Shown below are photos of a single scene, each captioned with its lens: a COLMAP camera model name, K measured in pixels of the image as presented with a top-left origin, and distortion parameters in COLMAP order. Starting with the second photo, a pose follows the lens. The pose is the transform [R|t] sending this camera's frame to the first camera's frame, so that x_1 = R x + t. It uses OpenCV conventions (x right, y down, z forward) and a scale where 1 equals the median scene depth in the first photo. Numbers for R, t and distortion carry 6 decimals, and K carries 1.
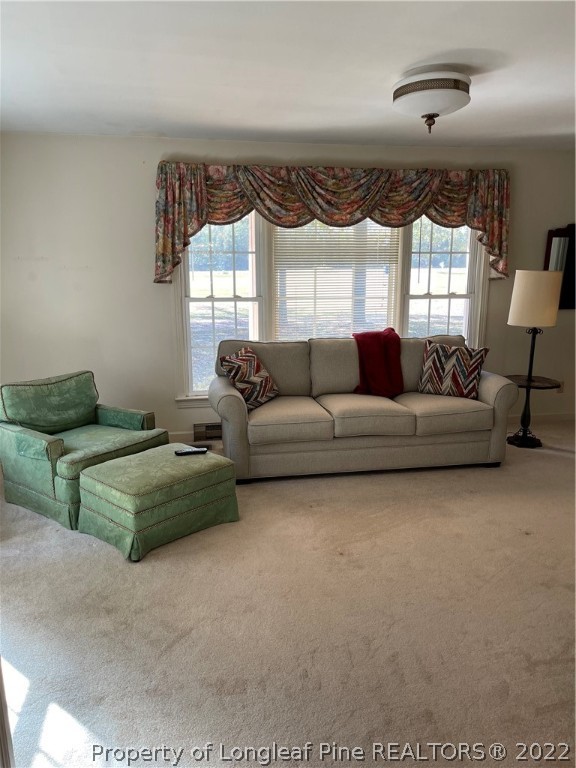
lens RADIAL K [[572.8, 0, 282.9], [0, 572.8, 388.2], [0, 0, 1]] dist [0.065808, -0.077005]
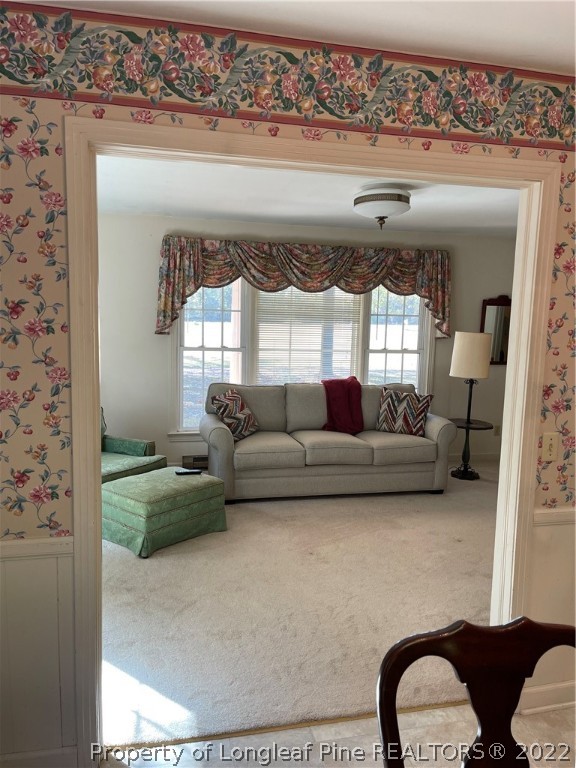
lens RADIAL K [[572.8, 0, 282.9], [0, 572.8, 388.2], [0, 0, 1]] dist [0.065808, -0.077005]
pose [[0.998242, 0.021374, 0.055281, -0.024879], [-0.016329, 0.995793, -0.090161, 0.030906], [-0.056976, 0.089100, 0.994392, -0.183187]]
